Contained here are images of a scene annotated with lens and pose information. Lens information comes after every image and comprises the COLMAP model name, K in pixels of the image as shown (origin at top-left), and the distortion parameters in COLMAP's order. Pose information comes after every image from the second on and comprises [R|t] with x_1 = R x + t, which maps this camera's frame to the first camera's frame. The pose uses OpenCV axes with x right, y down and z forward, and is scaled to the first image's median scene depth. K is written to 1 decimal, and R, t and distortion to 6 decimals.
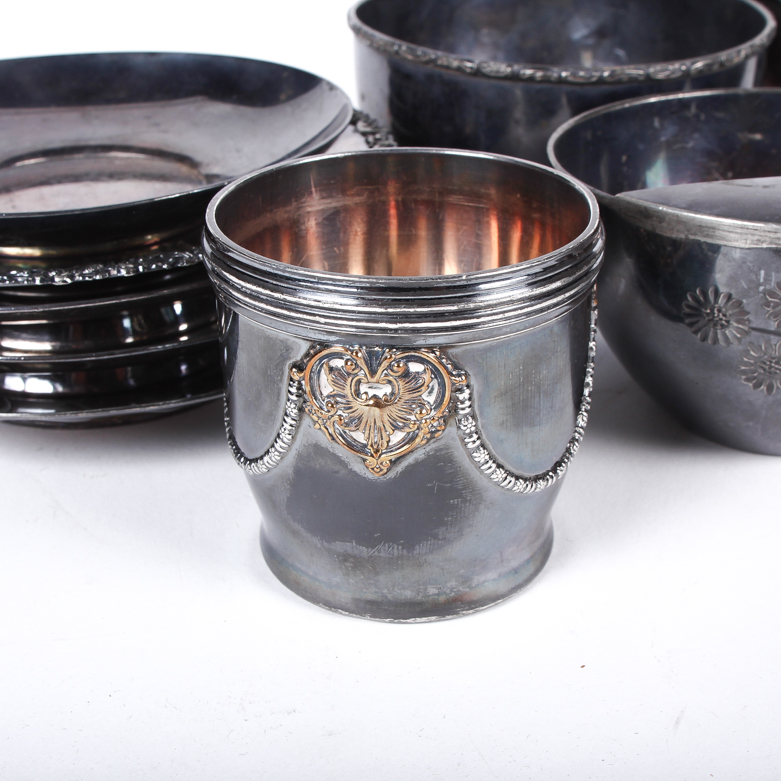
lens RADIAL K [[1354.1, 0, 395.5], [0, 1354.1, 387.6], [0, 0, 1]] dist [-0.094147, 0.000000]
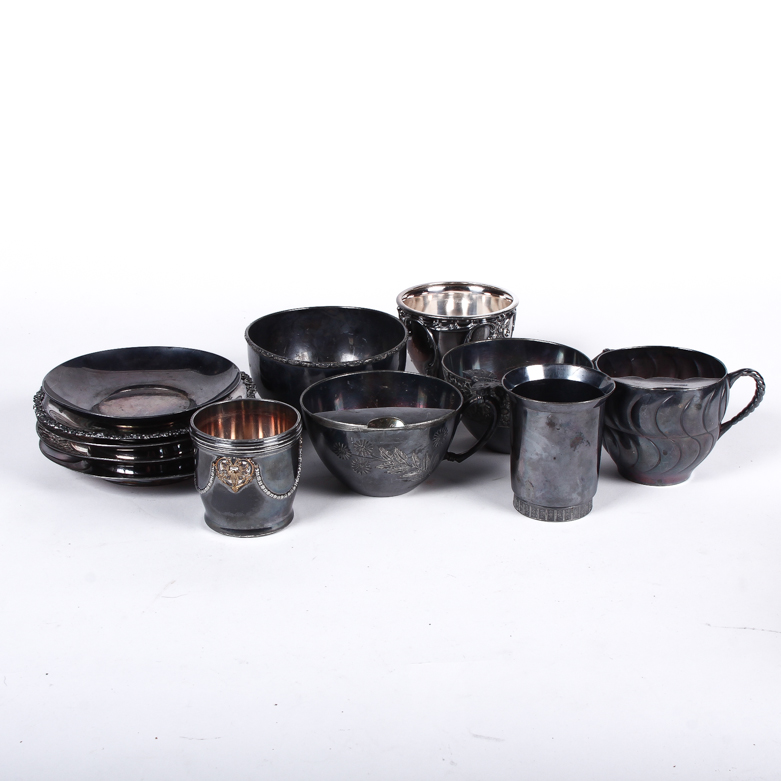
lens RADIAL K [[1354.1, 0, 390.6], [0, 1354.1, 390.5], [0, 0, 1]] dist [-0.094147, 0.000000]
pose [[0.999769, 0.011429, 0.018215, 0.303254], [-0.009581, 0.995090, -0.098506, 0.131578], [-0.019251, 0.098309, 0.994970, -2.416636]]
